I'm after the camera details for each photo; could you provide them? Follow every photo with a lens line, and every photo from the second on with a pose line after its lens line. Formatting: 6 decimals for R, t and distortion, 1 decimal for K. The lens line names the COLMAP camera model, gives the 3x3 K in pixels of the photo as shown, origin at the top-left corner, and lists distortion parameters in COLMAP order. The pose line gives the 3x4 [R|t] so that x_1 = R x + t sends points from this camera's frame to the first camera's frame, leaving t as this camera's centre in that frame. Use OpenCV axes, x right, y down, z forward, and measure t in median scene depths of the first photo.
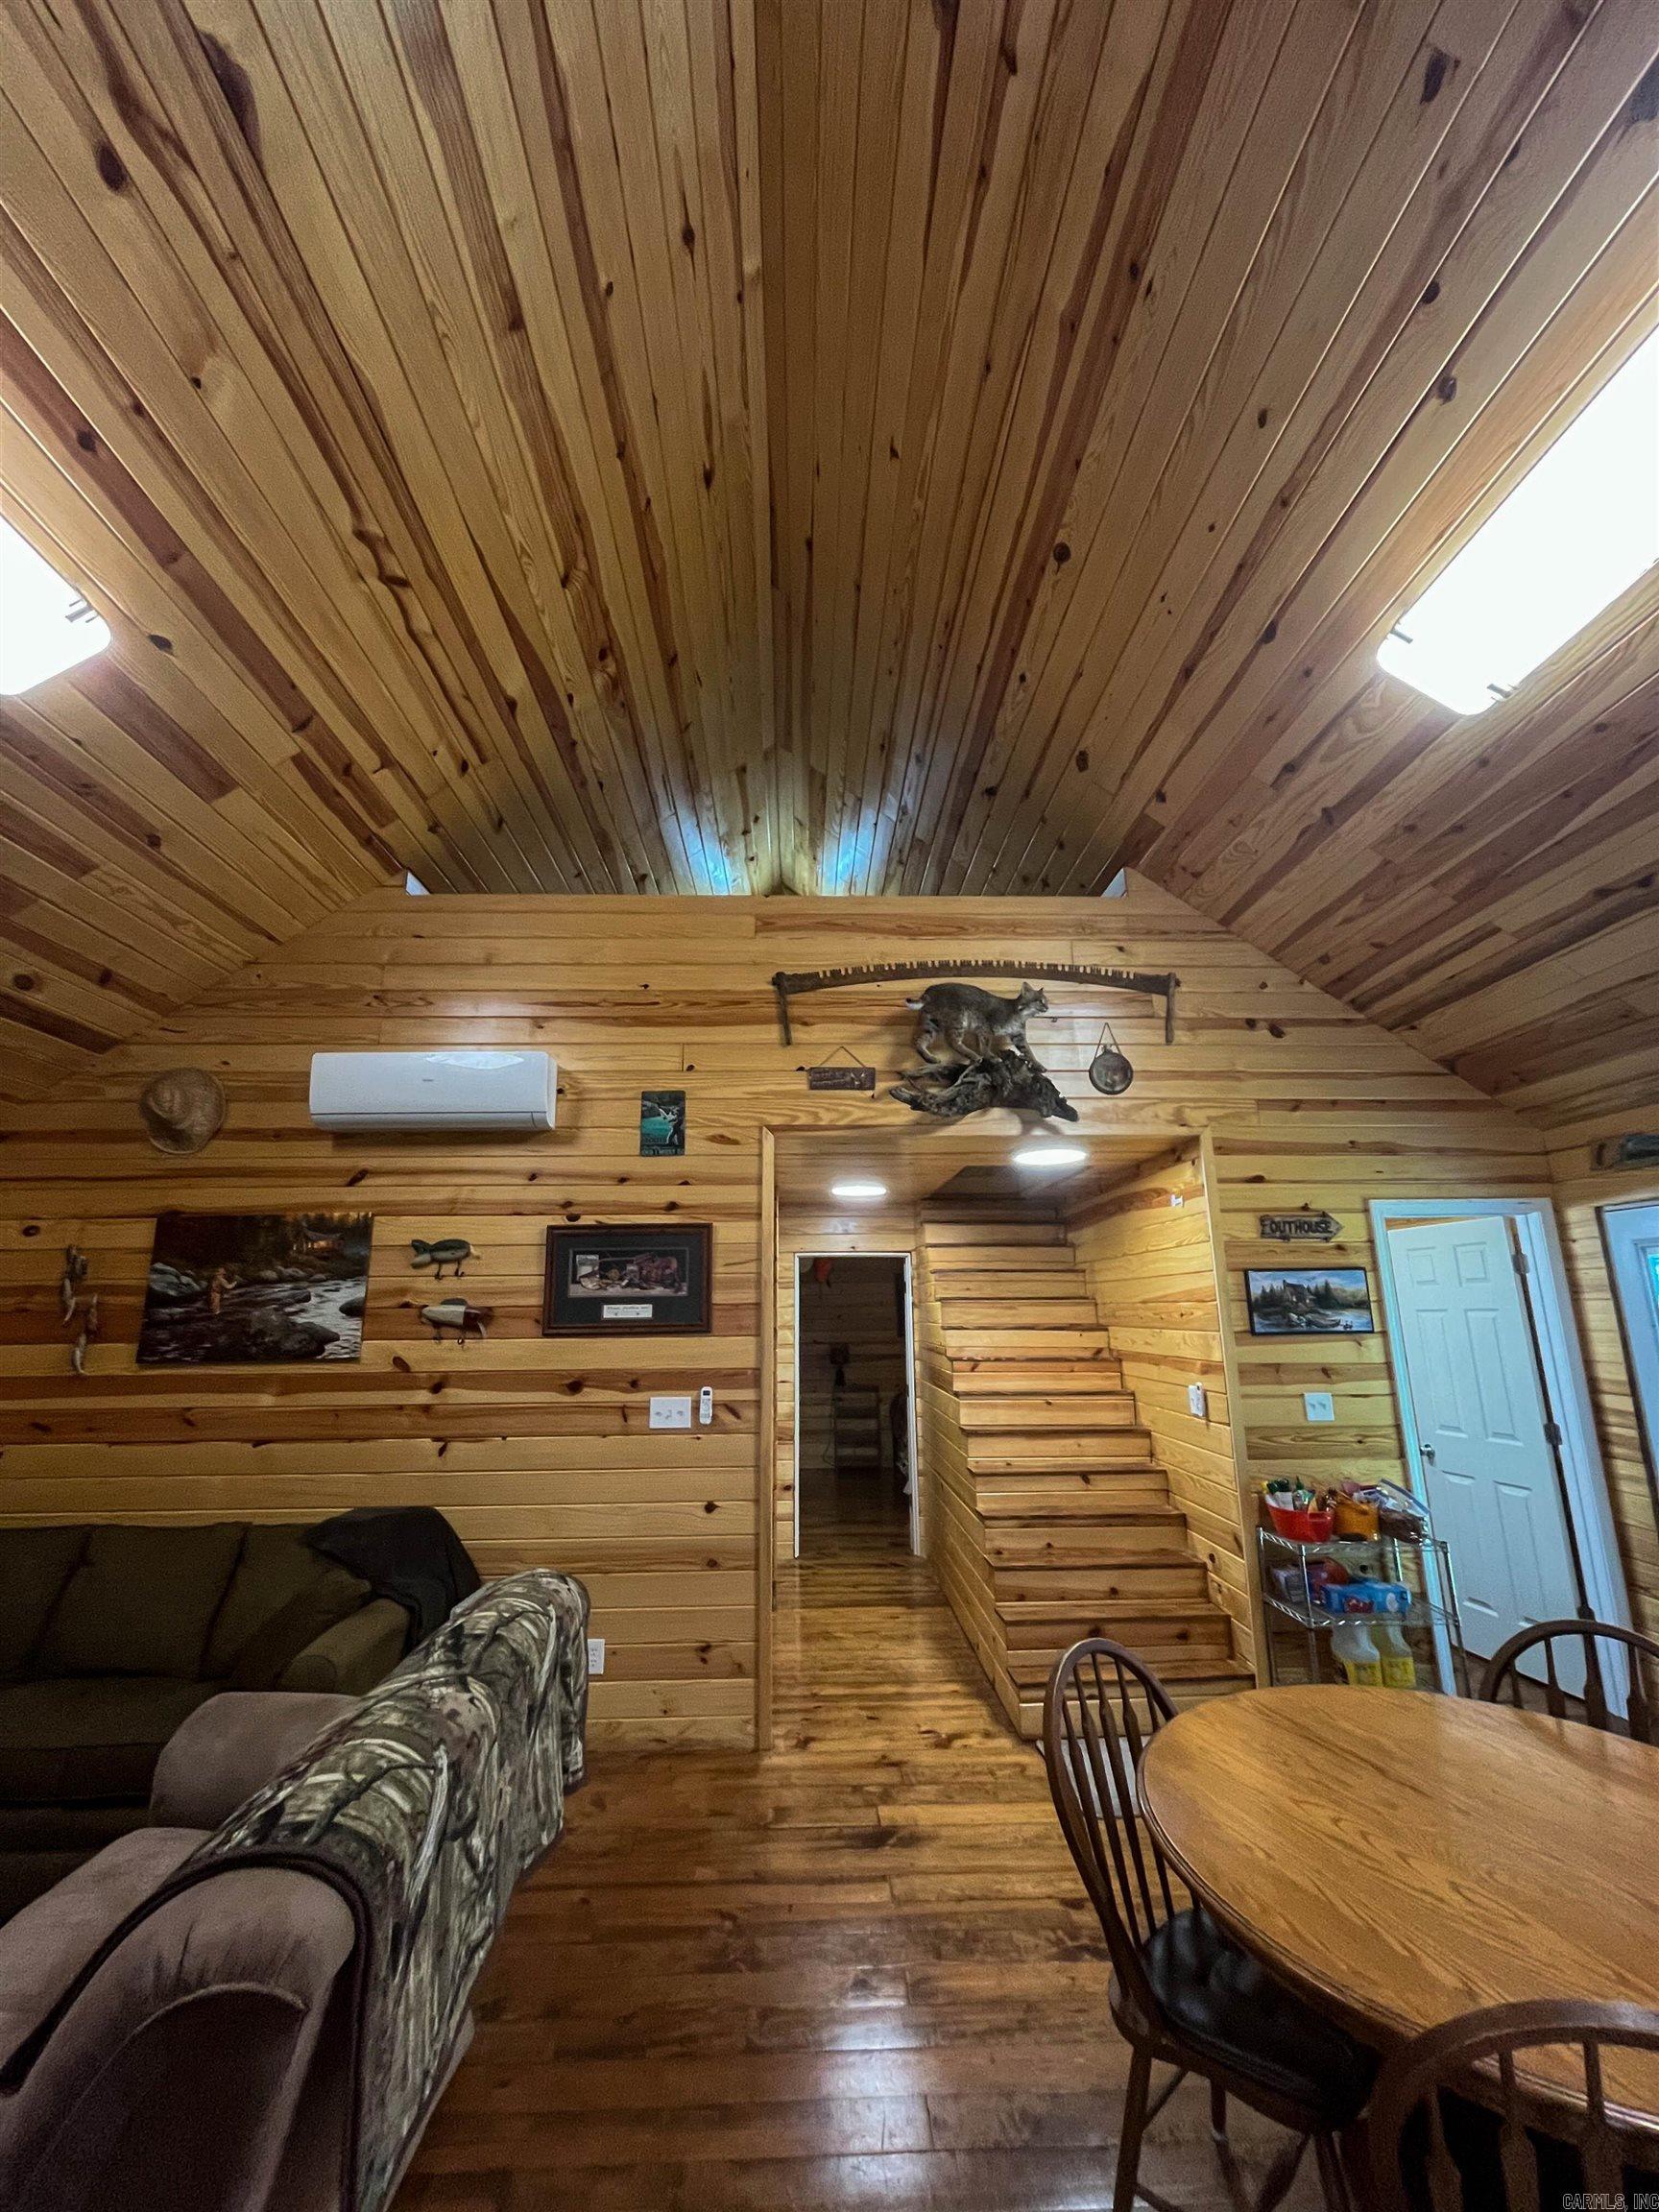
lens RADIAL K [[901.9, 0, 819.5], [0, 901.9, 1094.4], [0, 0, 1]] dist [0.000176, -0.000608]
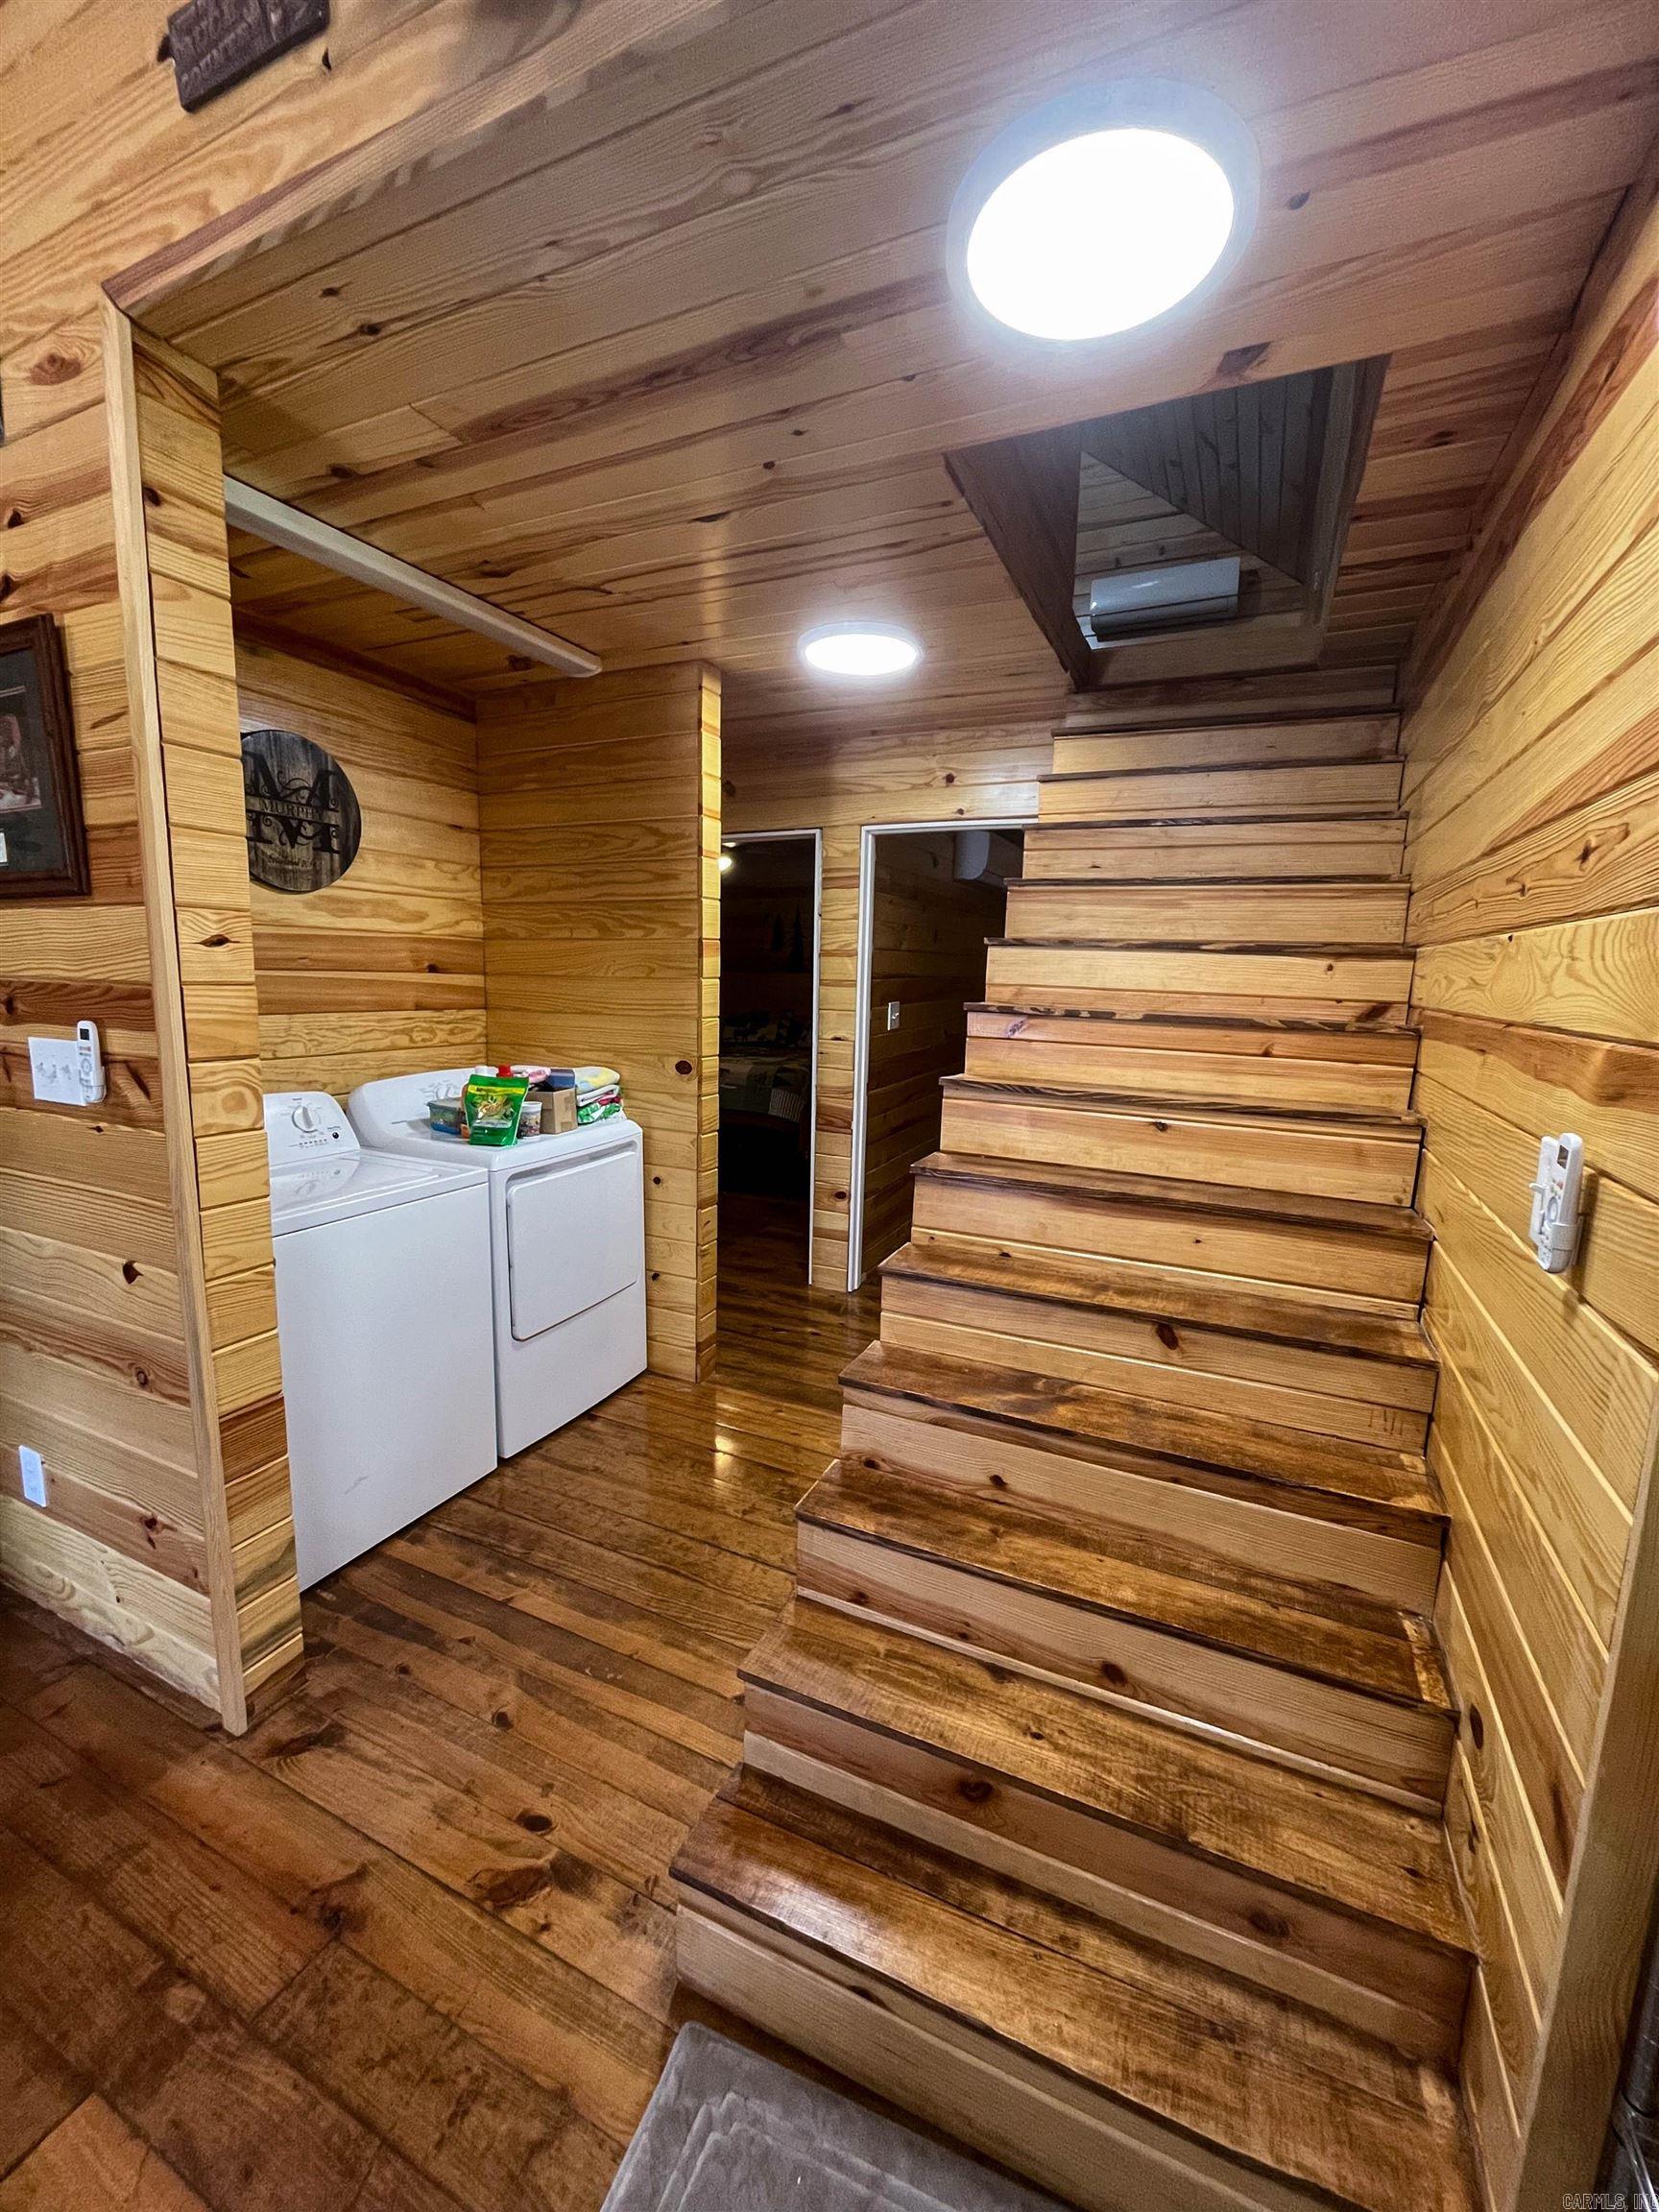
lens RADIAL K [[901.9, 0, 822.6], [0, 901.9, 1105.0], [0, 0, 1]] dist [0.000176, -0.000608]
pose [[0.892435, 0.098511, -0.440290, 0.347706], [0.075026, 0.929882, 0.360125, 0.213701], [0.444894, -0.354422, 0.822469, 0.725209]]
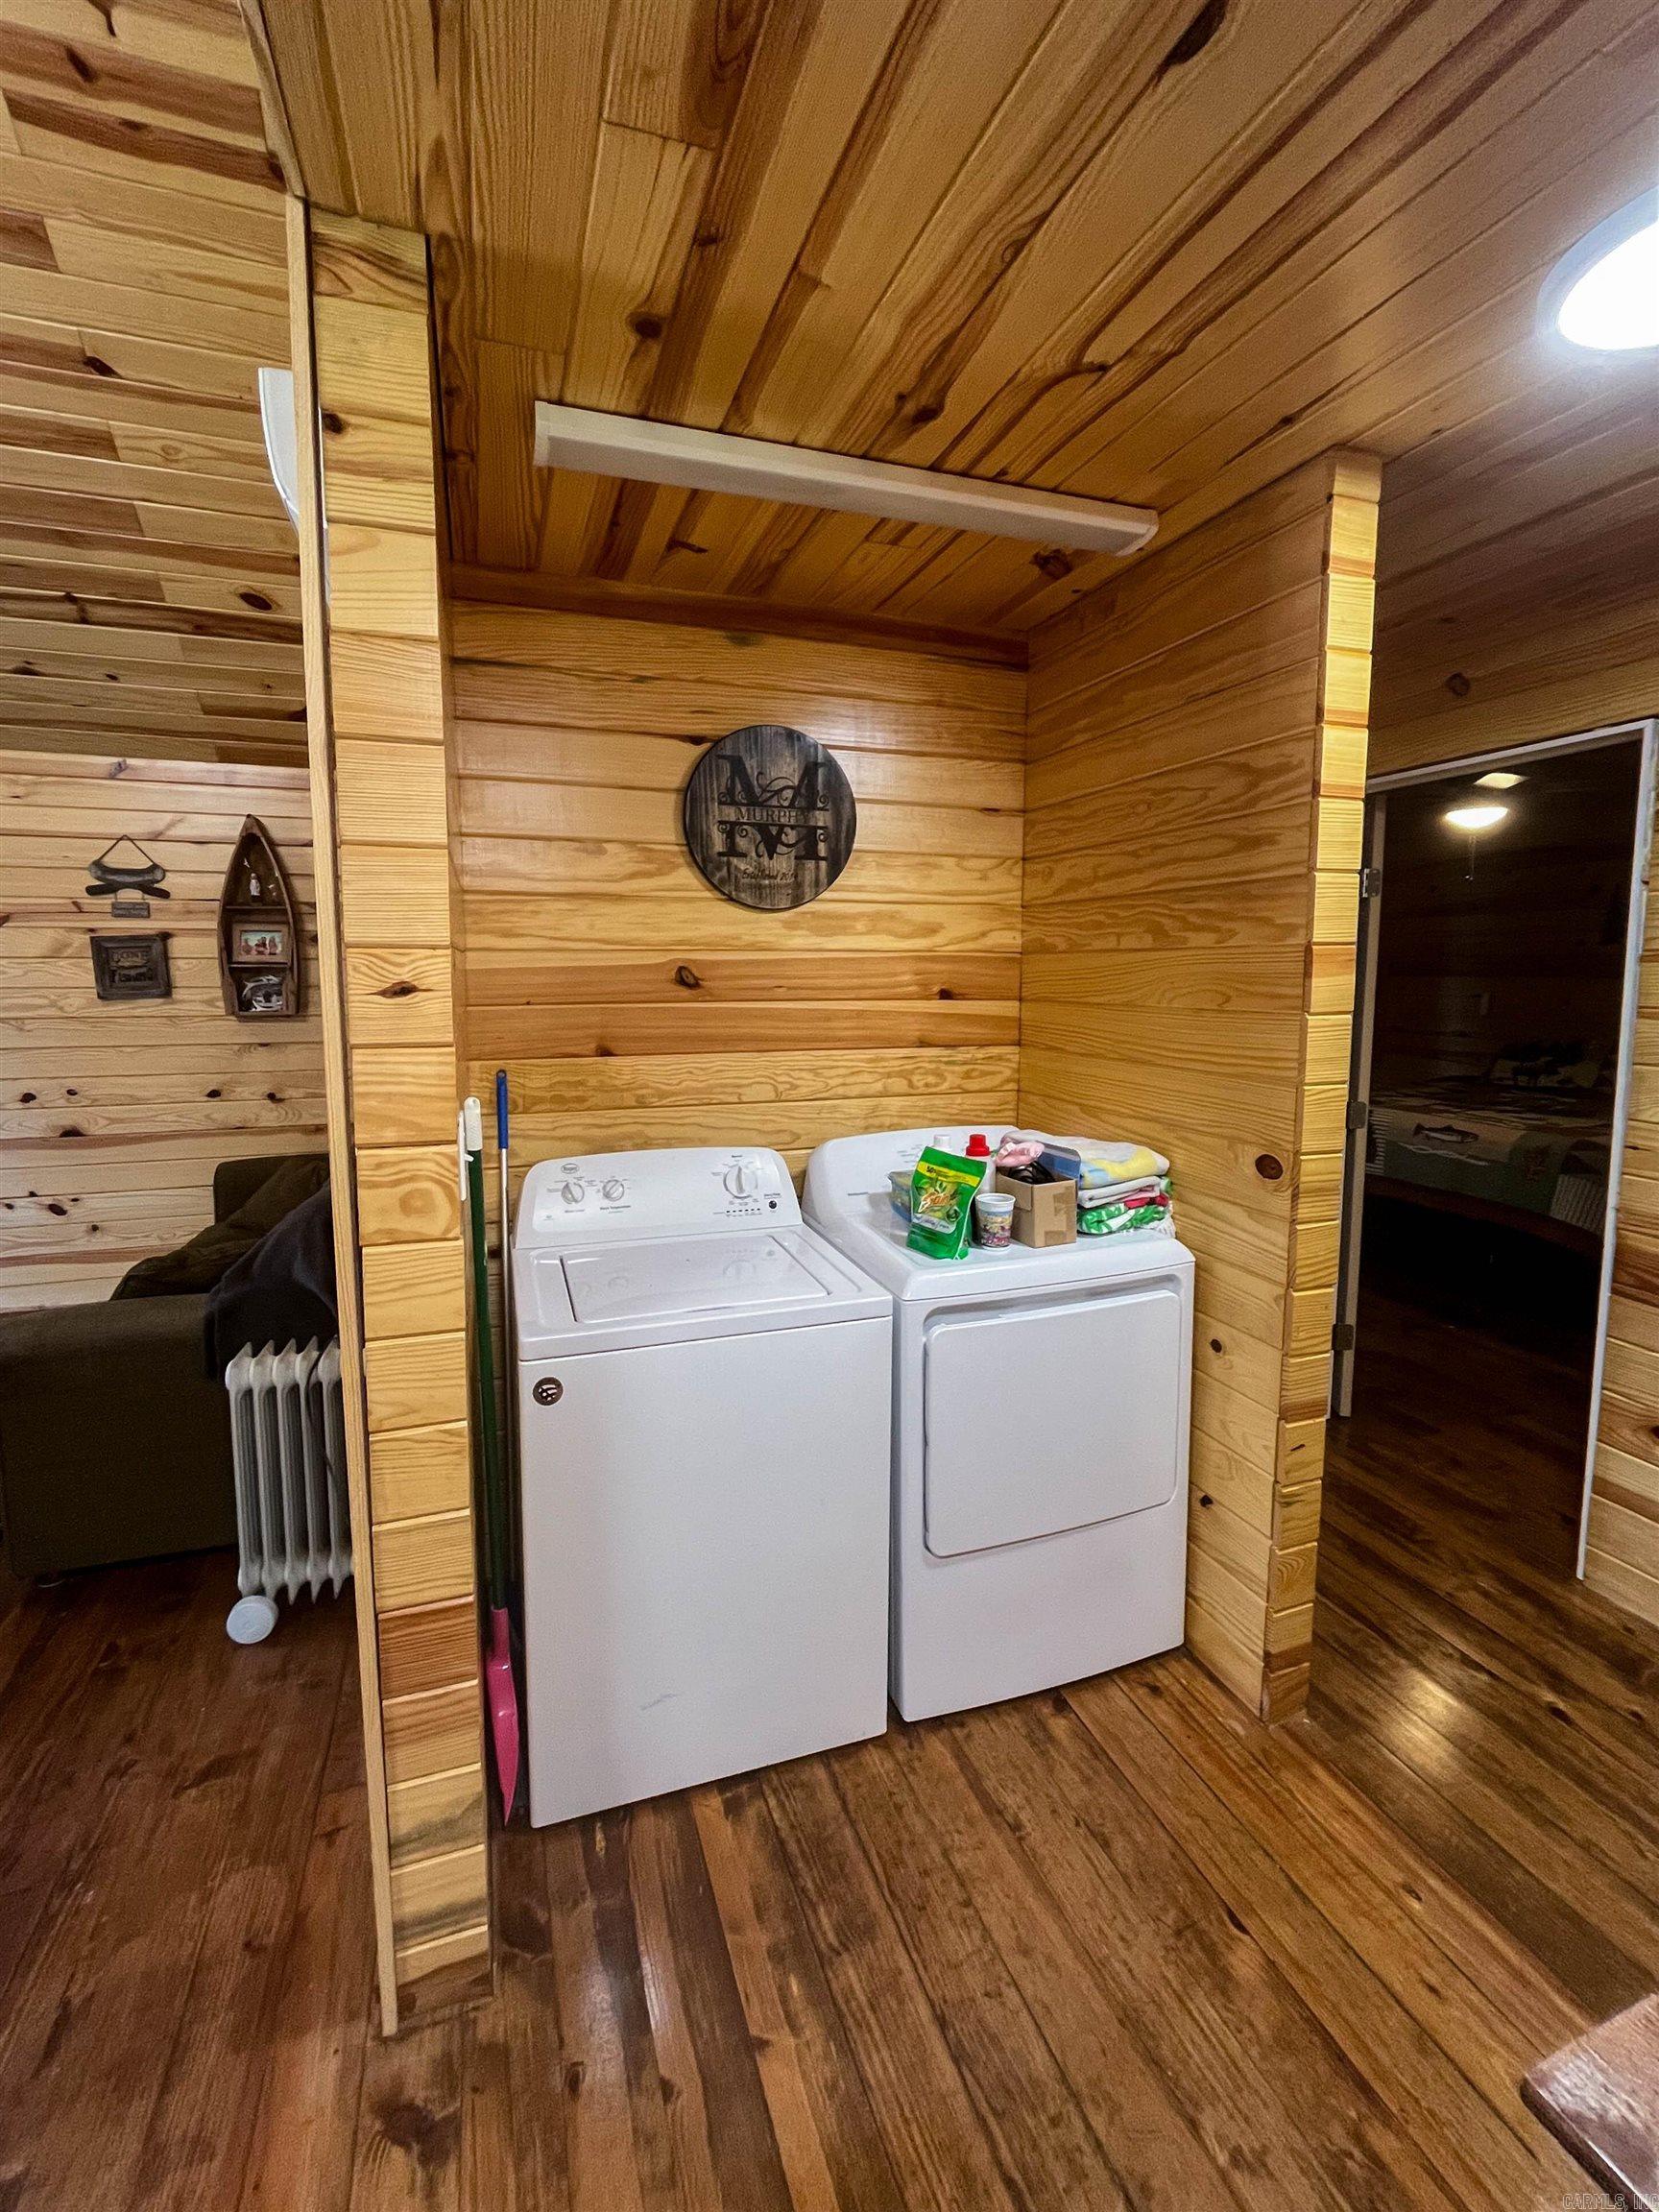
lens RADIAL K [[901.9, 0, 821.6], [0, 901.9, 1051.0], [0, 0, 1]] dist [0.000176, -0.000608]
pose [[0.287595, 0.107419, -0.951709, 0.257102], [0.227823, 0.957495, 0.176917, 0.266303], [0.930261, -0.267701, 0.250898, 1.000959]]
